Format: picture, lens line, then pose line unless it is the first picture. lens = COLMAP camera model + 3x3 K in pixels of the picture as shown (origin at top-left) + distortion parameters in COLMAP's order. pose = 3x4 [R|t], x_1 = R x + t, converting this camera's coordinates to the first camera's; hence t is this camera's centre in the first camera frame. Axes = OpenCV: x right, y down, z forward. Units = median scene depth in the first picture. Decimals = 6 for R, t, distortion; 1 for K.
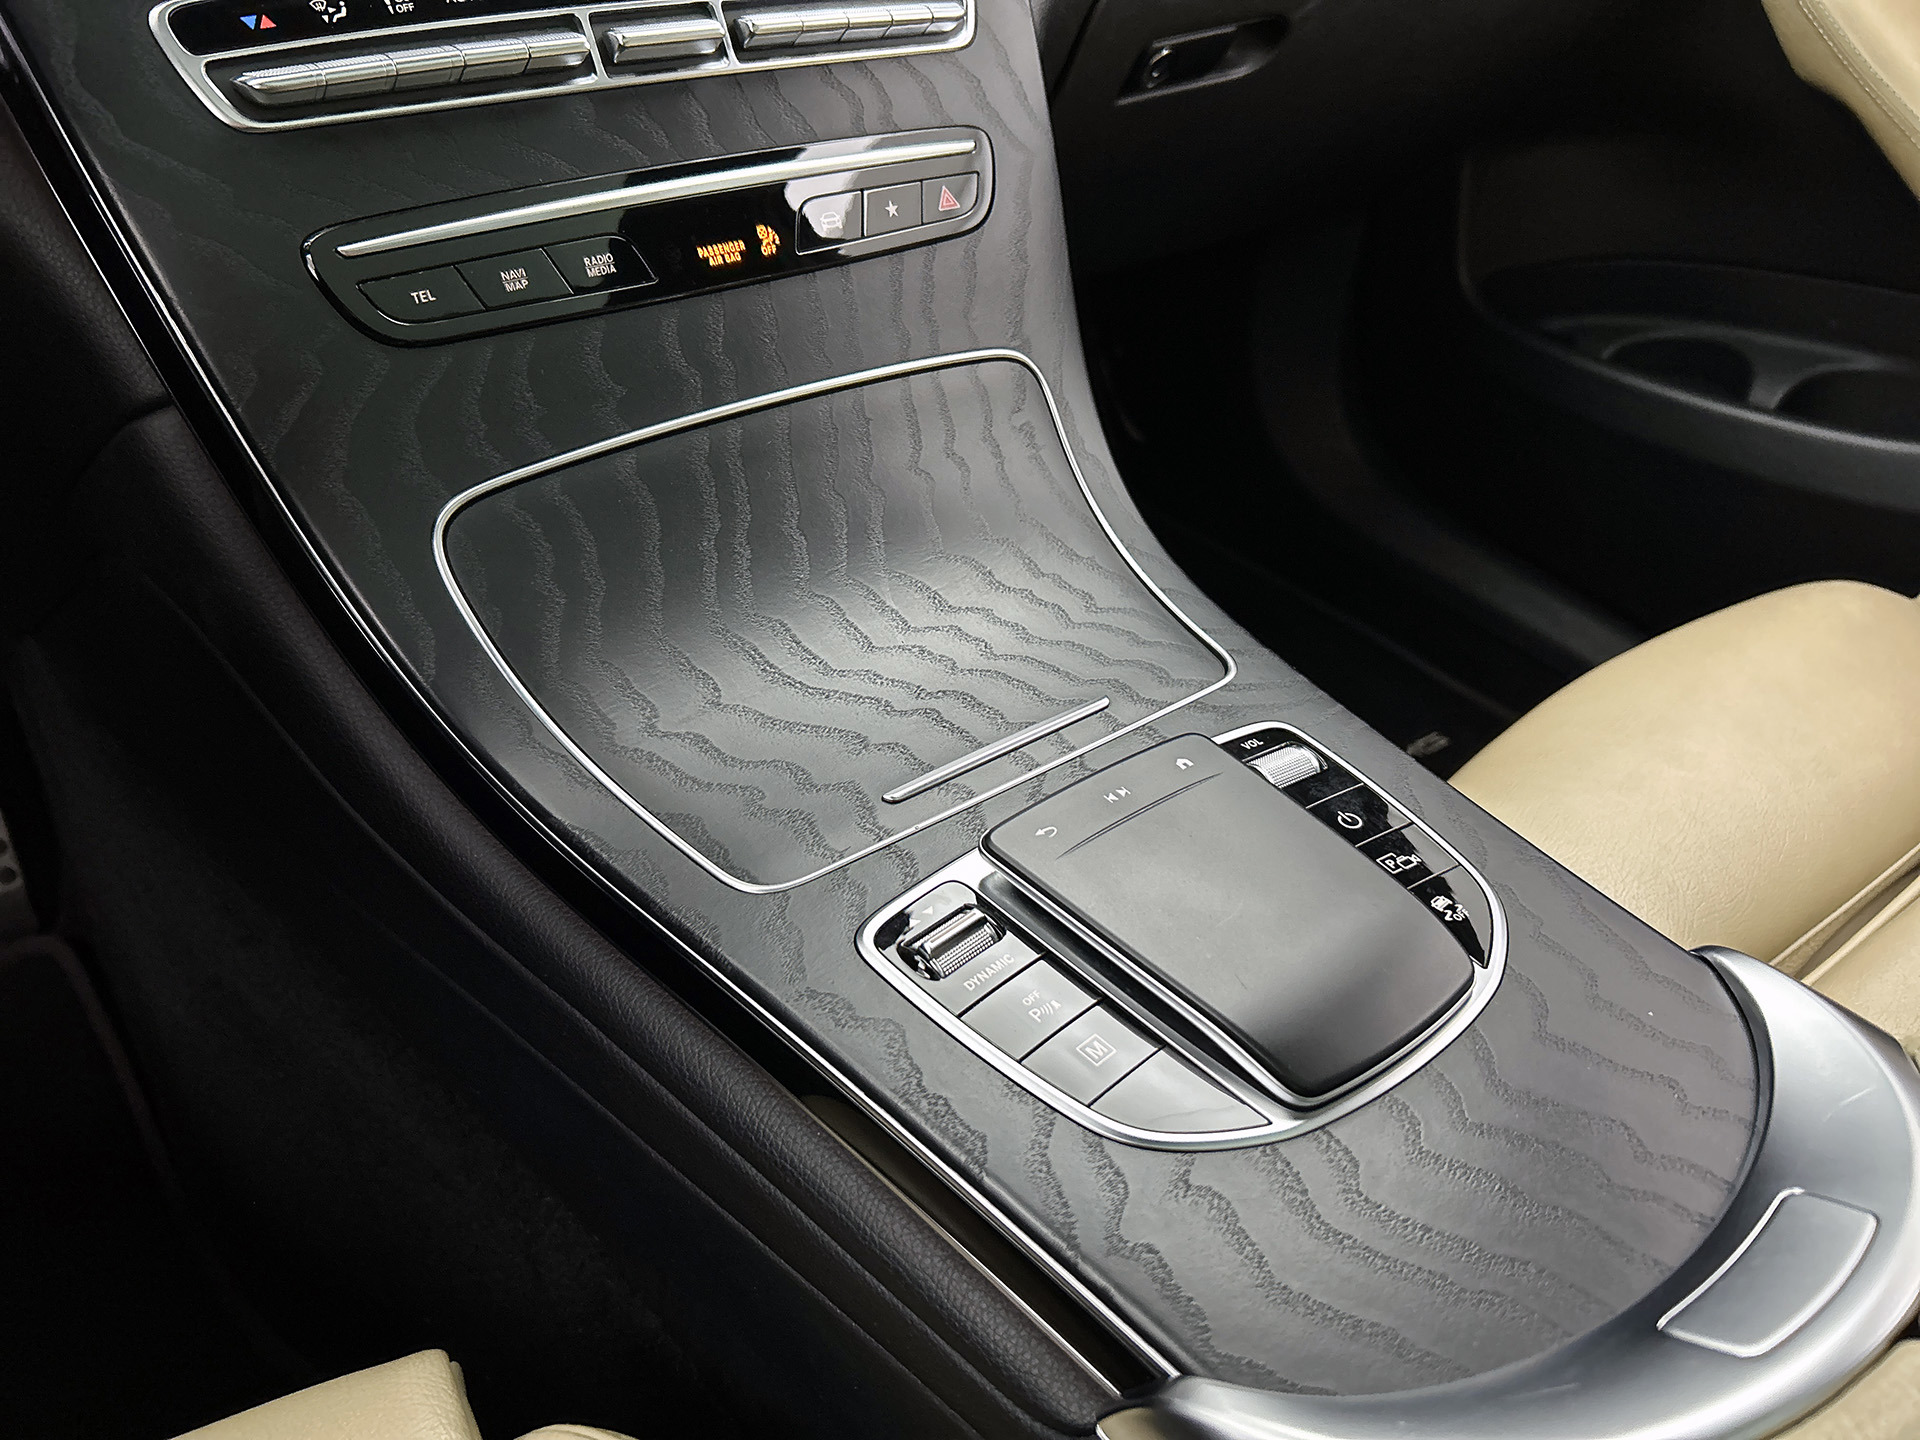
lens RADIAL K [[1477.0, 0, 990.8], [0, 1477.0, 710.8], [0, 0, 1]] dist [0.006272, -0.000922]
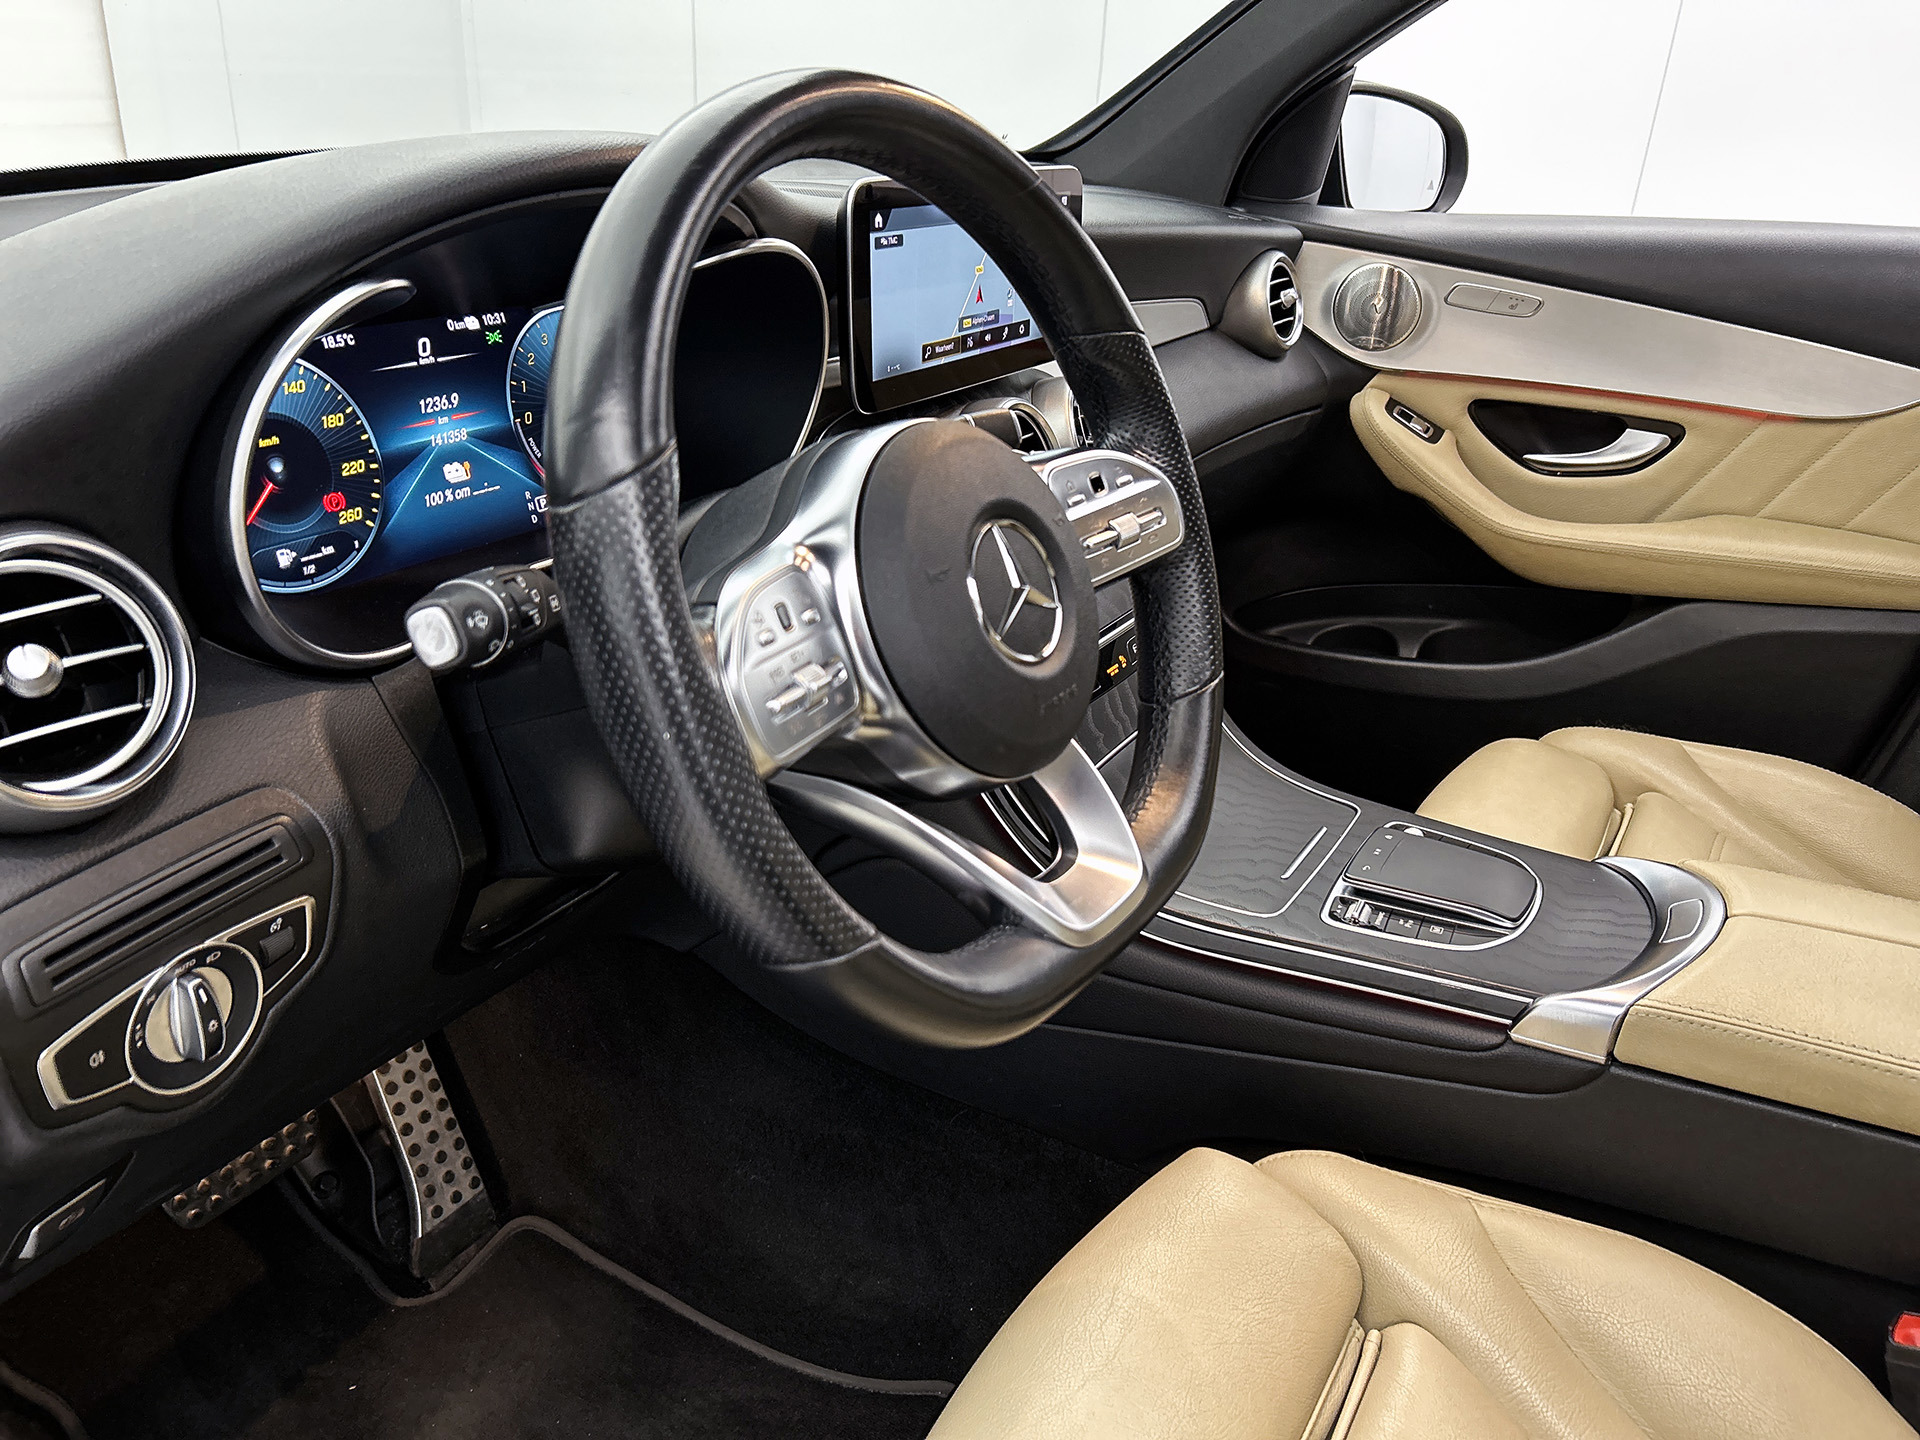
lens RADIAL K [[1453.0, 0, 968.0], [0, 1453.0, 727.5], [0, 0, 1]] dist [-0.001040, -0.000494]
pose [[0.939404, -0.180332, 0.291547, -0.951398], [0.238860, 0.954350, -0.179340, 0.101625], [-0.245897, 0.238111, 0.939594, -0.890156]]
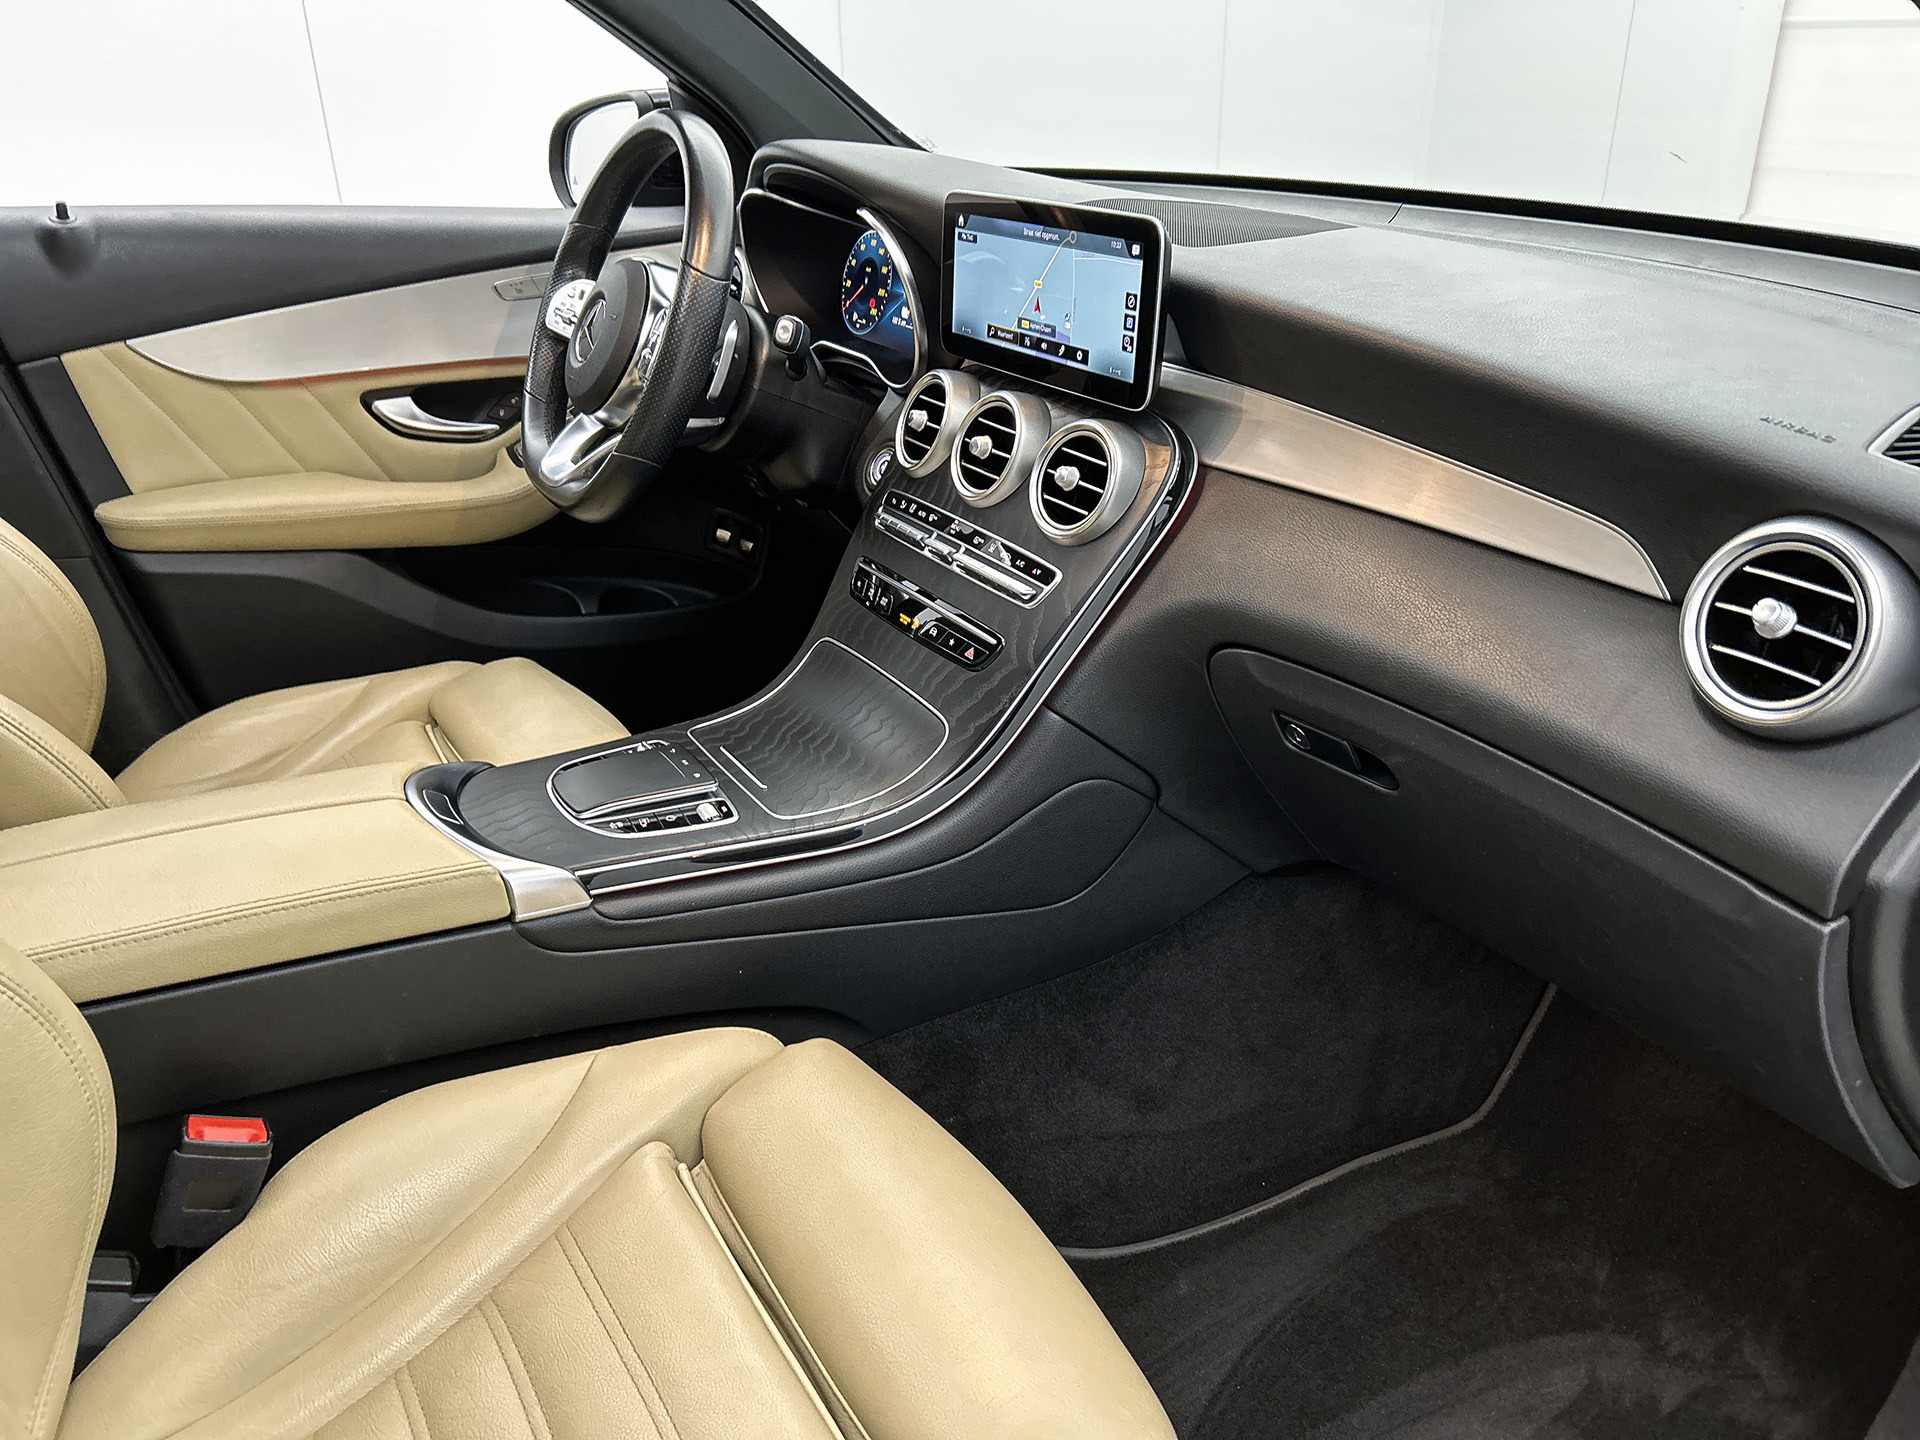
lens RADIAL K [[1450.5, 0, 960.0], [0, 1450.5, 720.0], [0, 0, 1]] dist [0.013868, 0.001403]
pose [[-0.148322, 0.328314, -0.932851, 2.058692], [-0.619365, 0.704534, 0.346437, -1.037244], [0.770965, 0.629160, 0.098849, 0.862285]]
